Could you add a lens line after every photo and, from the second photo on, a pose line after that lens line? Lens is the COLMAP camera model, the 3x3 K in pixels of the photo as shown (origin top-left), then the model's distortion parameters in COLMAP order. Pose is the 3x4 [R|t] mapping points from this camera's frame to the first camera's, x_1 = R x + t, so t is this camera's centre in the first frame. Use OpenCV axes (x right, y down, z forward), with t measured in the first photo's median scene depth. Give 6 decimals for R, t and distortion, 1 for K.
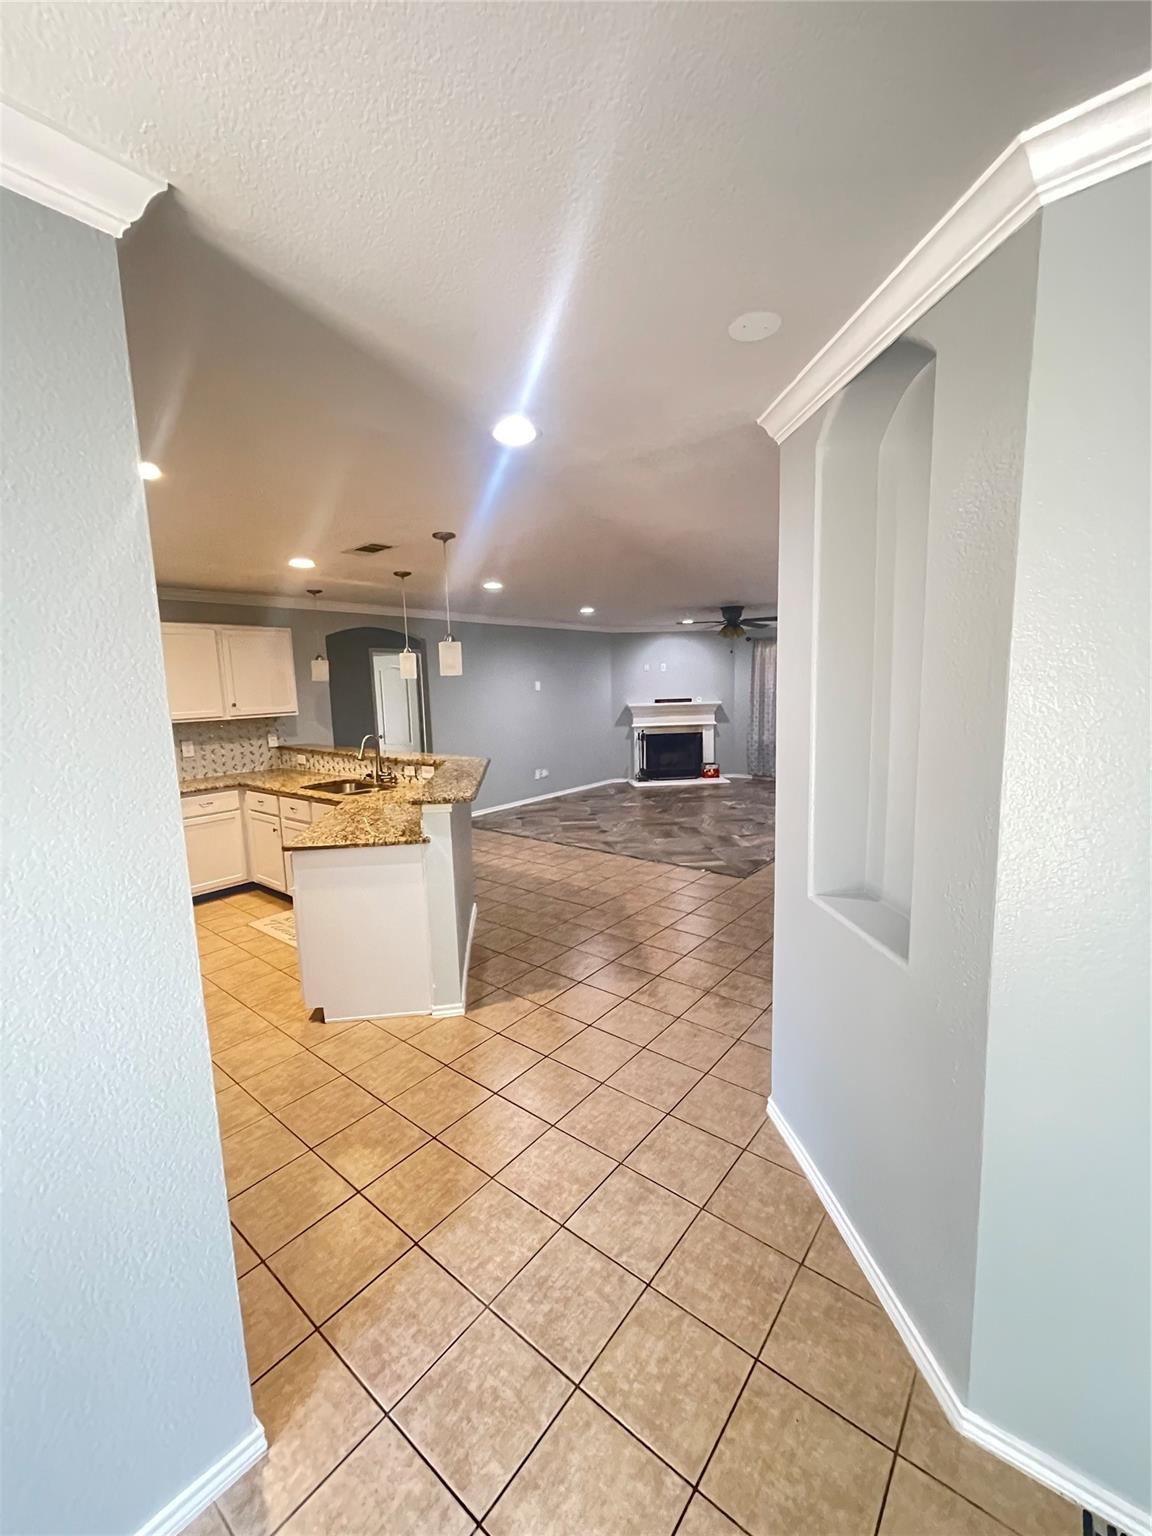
lens RADIAL K [[620.8, 0, 574.6], [0, 620.8, 763.6], [0, 0, 1]] dist [-0.002653, -0.000350]
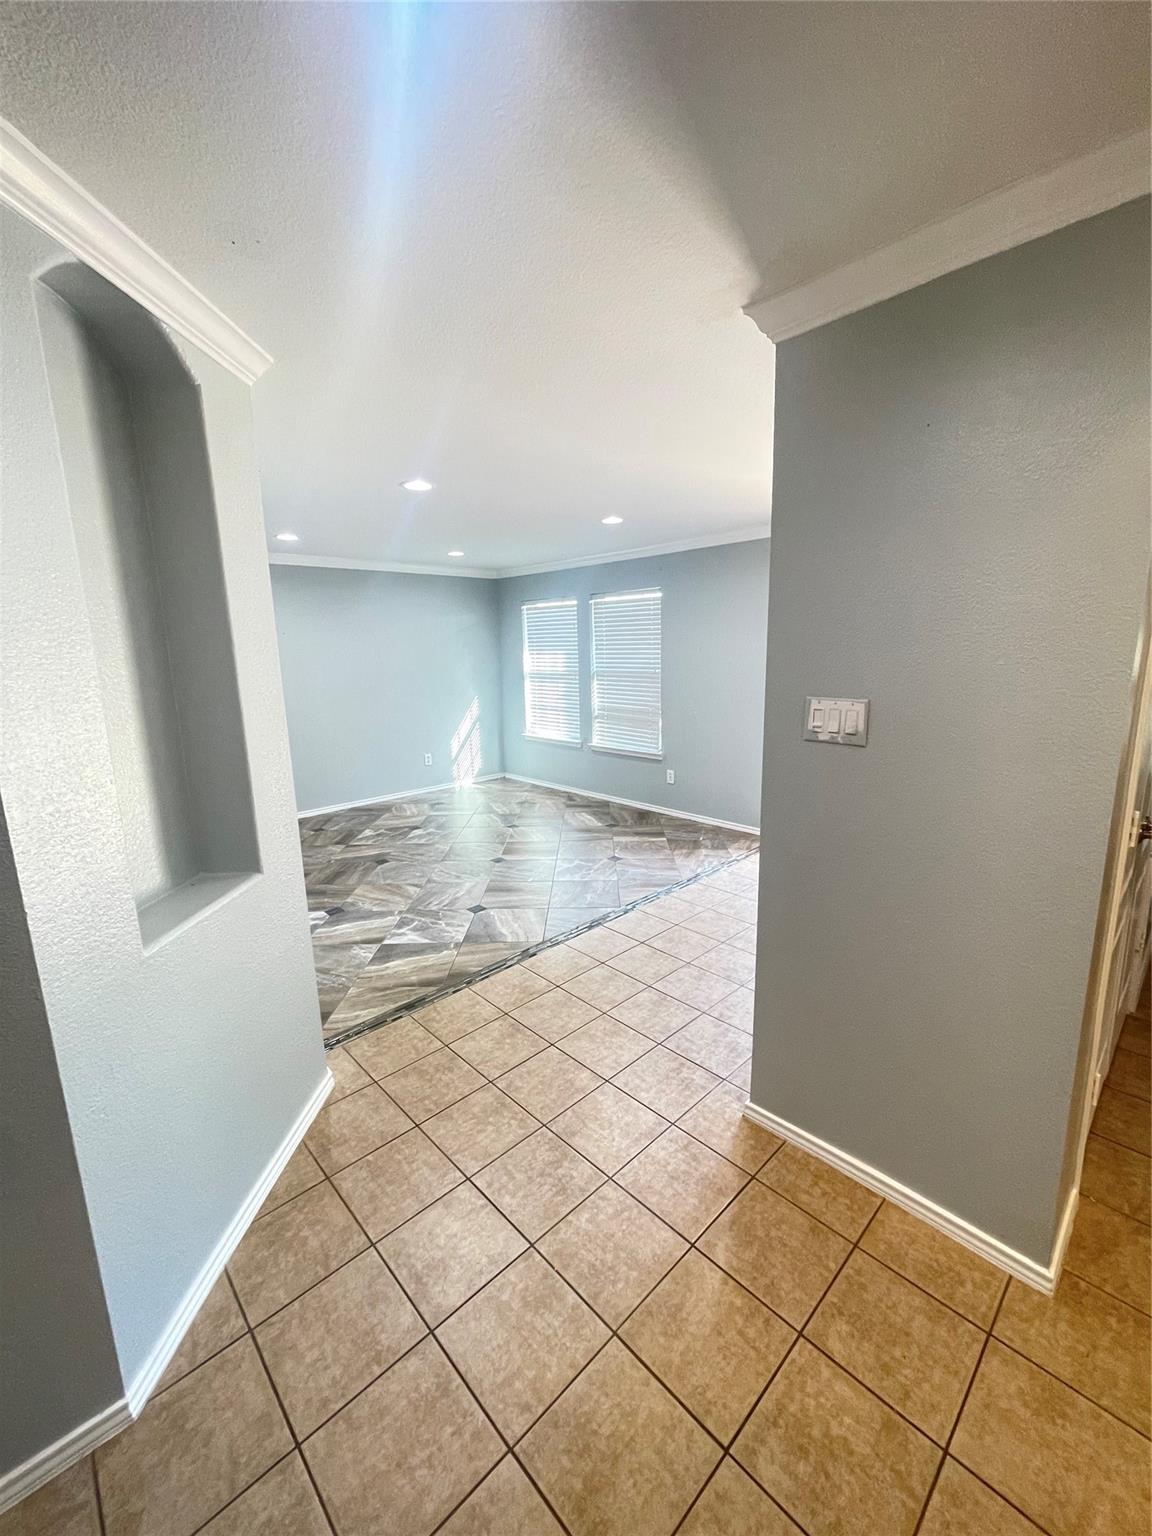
lens RADIAL K [[620.8, 0, 574.6], [0, 620.8, 763.6], [0, 0, 1]] dist [-0.002653, -0.000350]
pose [[-0.989832, 0.030020, 0.139038, -0.083887], [0.071566, 0.949853, 0.304398, -0.068087], [-0.122928, 0.311253, -0.942343, 0.601398]]
